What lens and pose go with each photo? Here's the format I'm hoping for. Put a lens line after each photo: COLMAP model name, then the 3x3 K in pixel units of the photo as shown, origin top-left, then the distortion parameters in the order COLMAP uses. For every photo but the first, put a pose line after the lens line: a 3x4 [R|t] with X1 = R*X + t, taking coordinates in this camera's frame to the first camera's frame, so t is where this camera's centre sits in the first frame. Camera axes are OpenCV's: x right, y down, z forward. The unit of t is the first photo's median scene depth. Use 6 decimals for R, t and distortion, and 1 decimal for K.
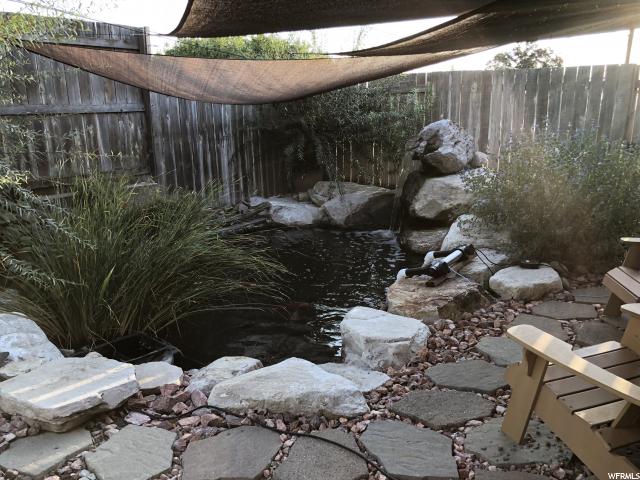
lens RADIAL K [[511.0, 0, 320.0], [0, 511.0, 240.0], [0, 0, 1]] dist [0.005687, 0.007562]
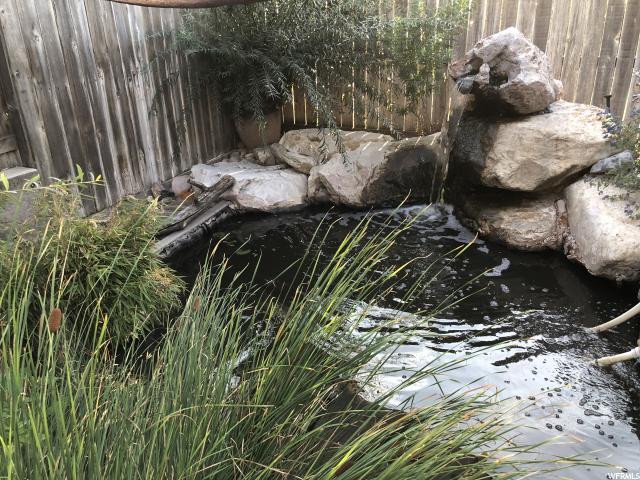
lens RADIAL K [[511.5, 0, 316.9], [0, 511.5, 236.0], [0, 0, 1]] dist [0.012030, -0.007392]
pose [[0.956081, -0.129305, 0.263039, -0.180506], [0.090397, 0.983765, 0.155029, -0.093282], [-0.278815, -0.124442, 0.952248, 0.394137]]
